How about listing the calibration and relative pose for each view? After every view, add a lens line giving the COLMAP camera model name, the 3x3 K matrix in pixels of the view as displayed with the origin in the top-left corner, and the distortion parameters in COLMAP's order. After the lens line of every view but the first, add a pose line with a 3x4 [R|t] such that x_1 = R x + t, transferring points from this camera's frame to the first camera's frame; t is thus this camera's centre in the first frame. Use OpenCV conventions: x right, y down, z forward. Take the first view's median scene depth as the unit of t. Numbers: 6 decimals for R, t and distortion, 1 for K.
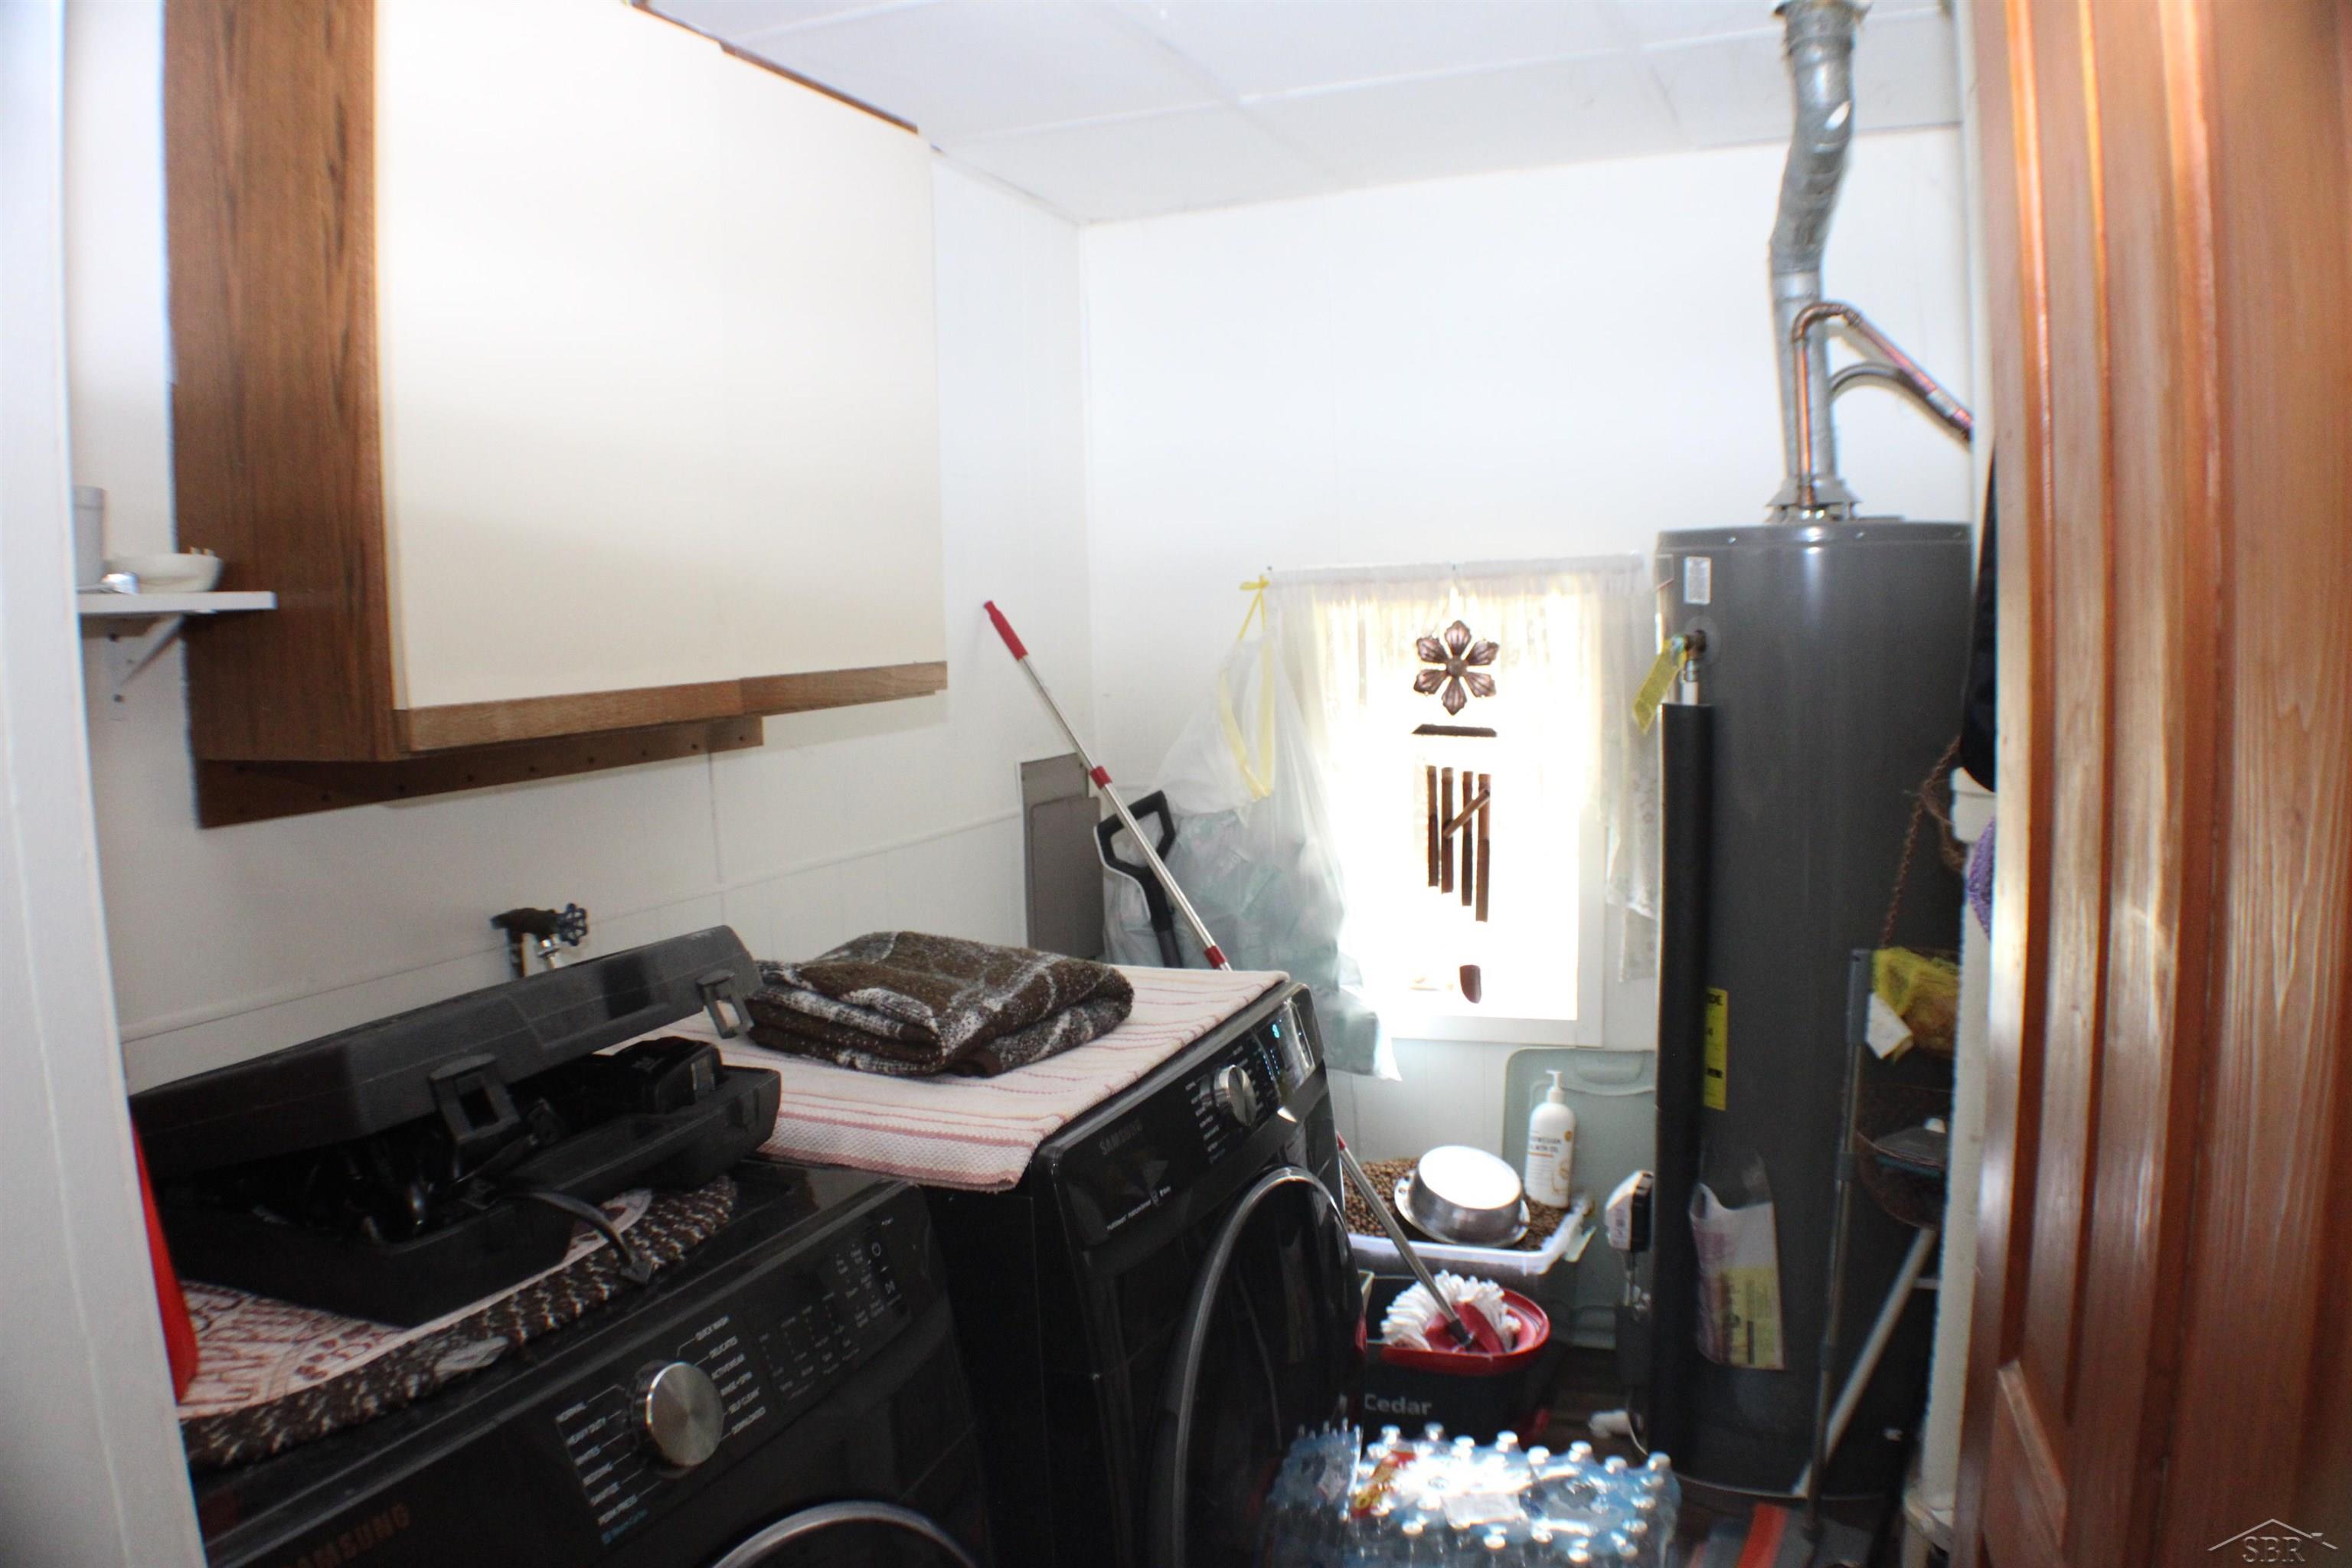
lens RADIAL K [[1638.3, 0, 1176.0], [0, 1638.3, 784.0], [0, 0, 1]] dist [-0.217870, 0.079988]
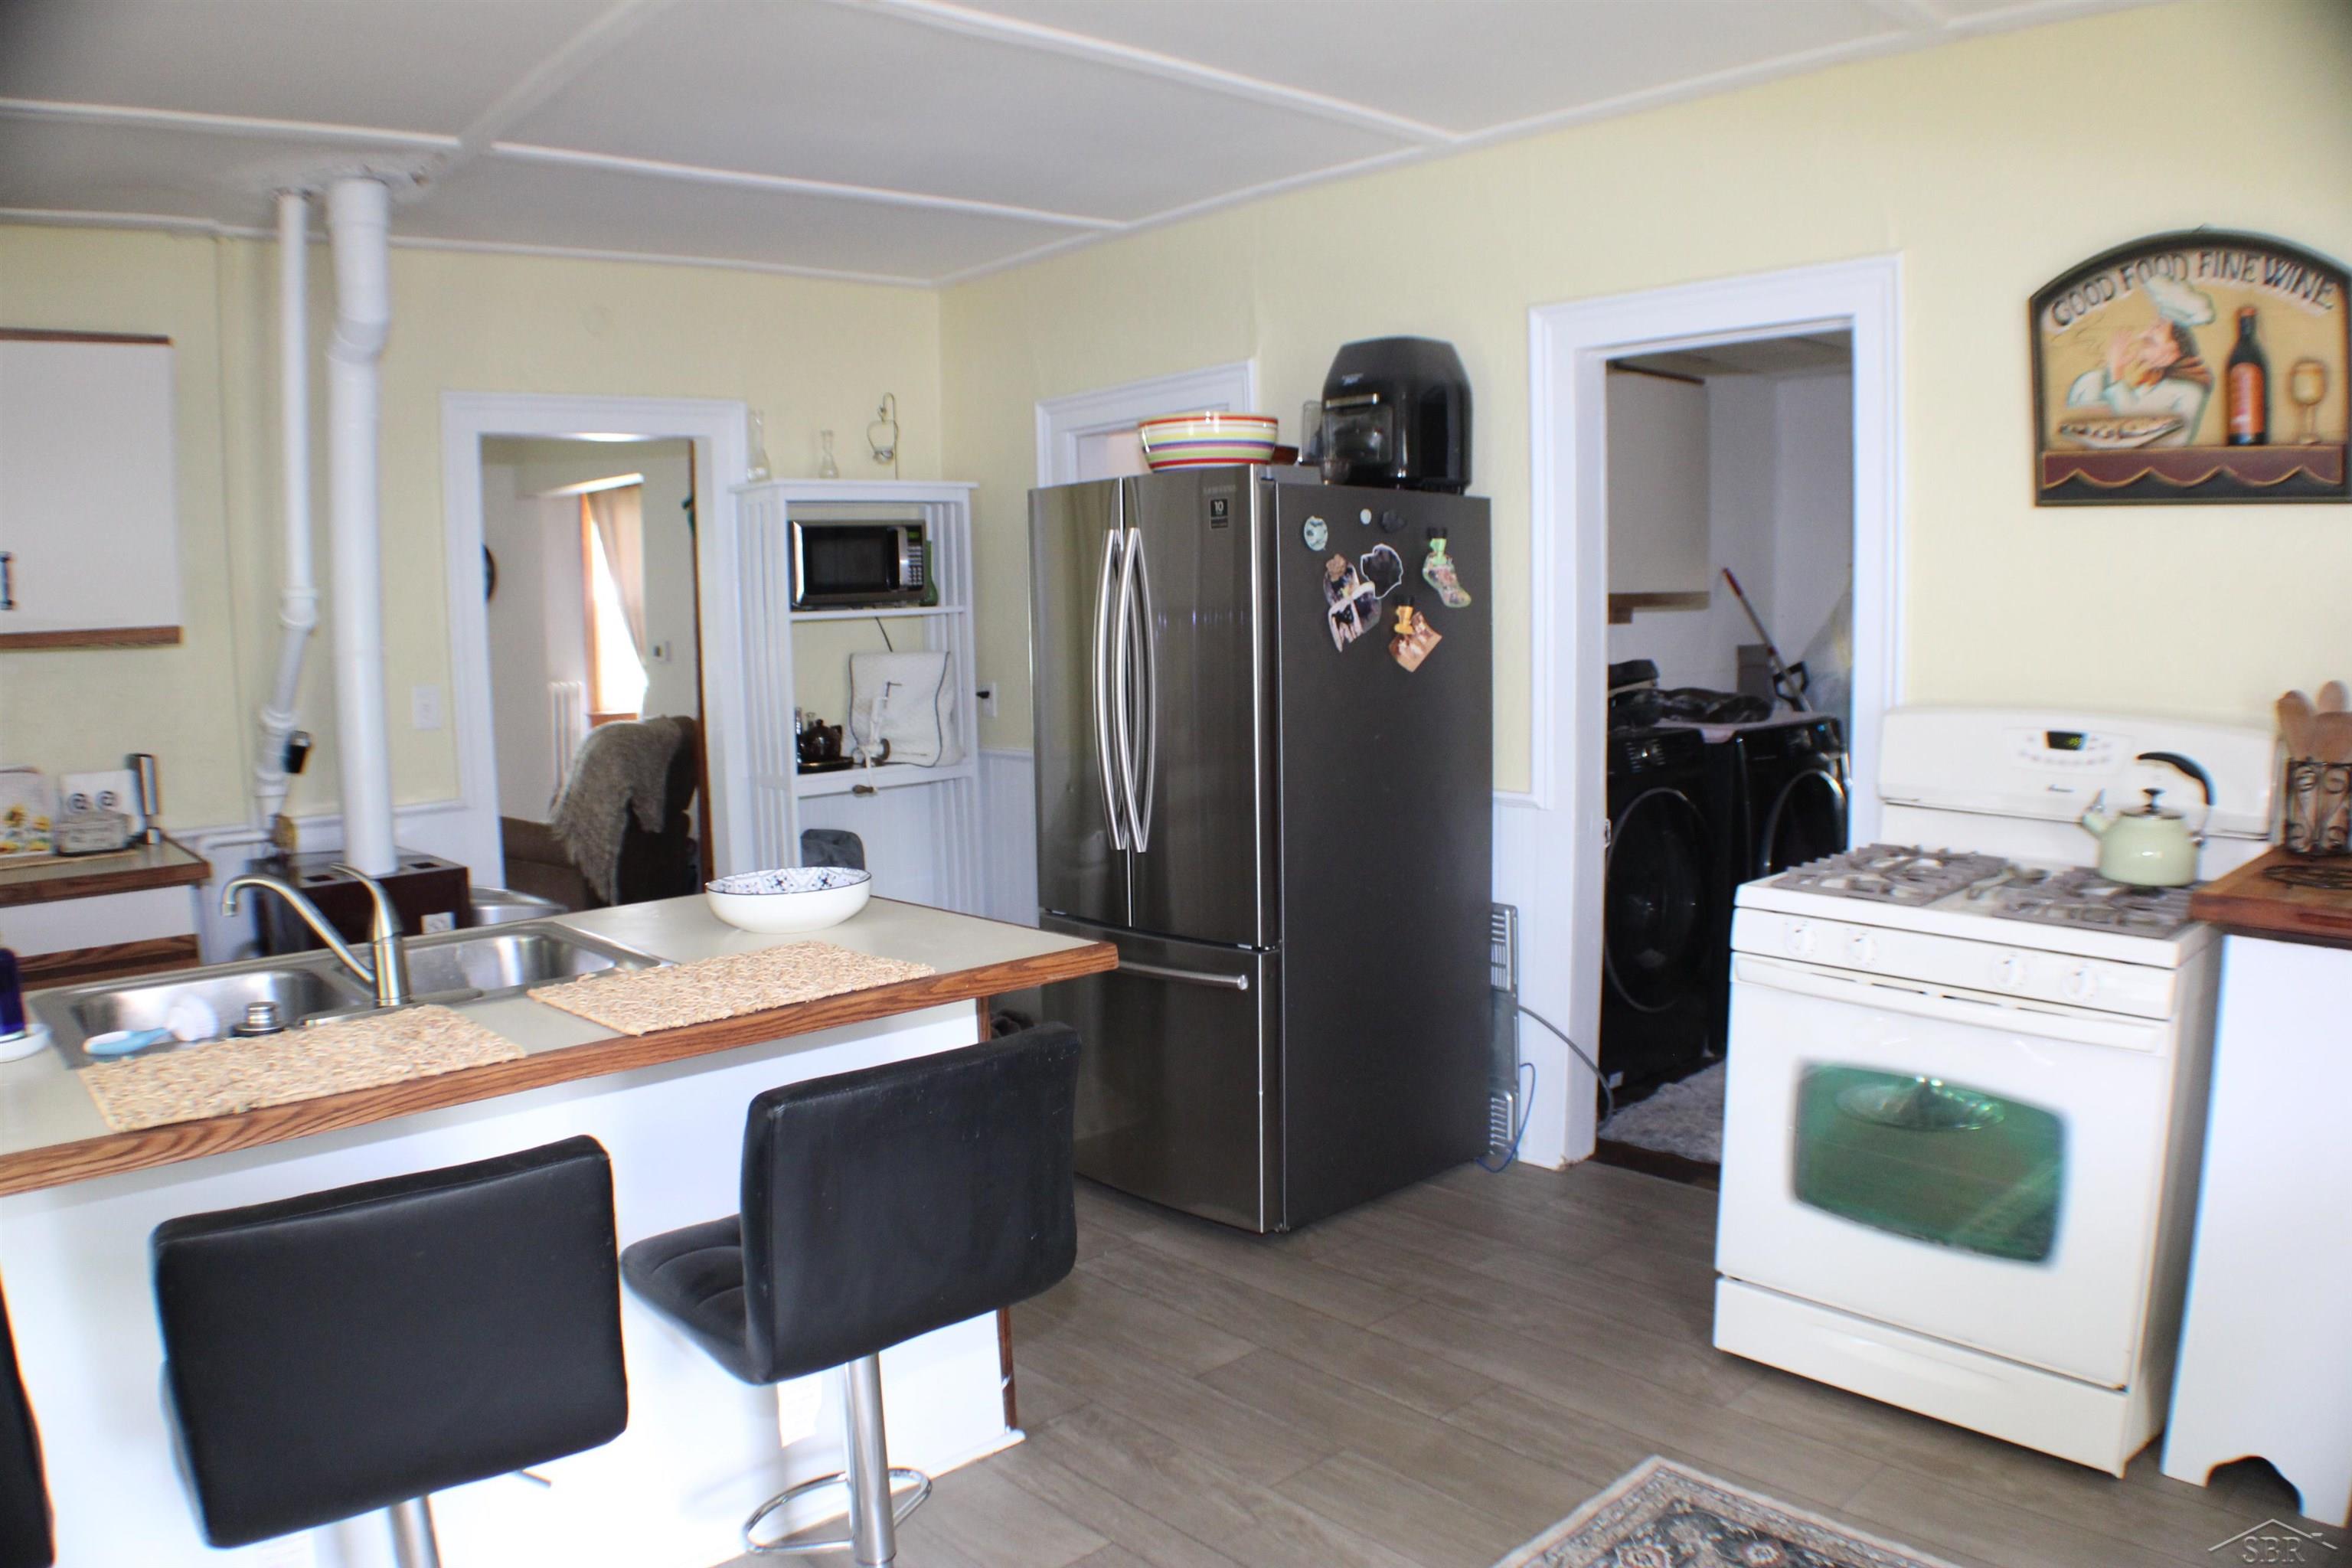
lens RADIAL K [[1638.3, 0, 1176.0], [0, 1638.3, 784.0], [0, 0, 1]] dist [-0.217870, 0.079988]
pose [[0.906448, 0.065897, -0.417144, 0.125069], [-0.056930, 0.997802, 0.033915, 0.144433], [0.418462, -0.006994, 0.908208, -1.241717]]
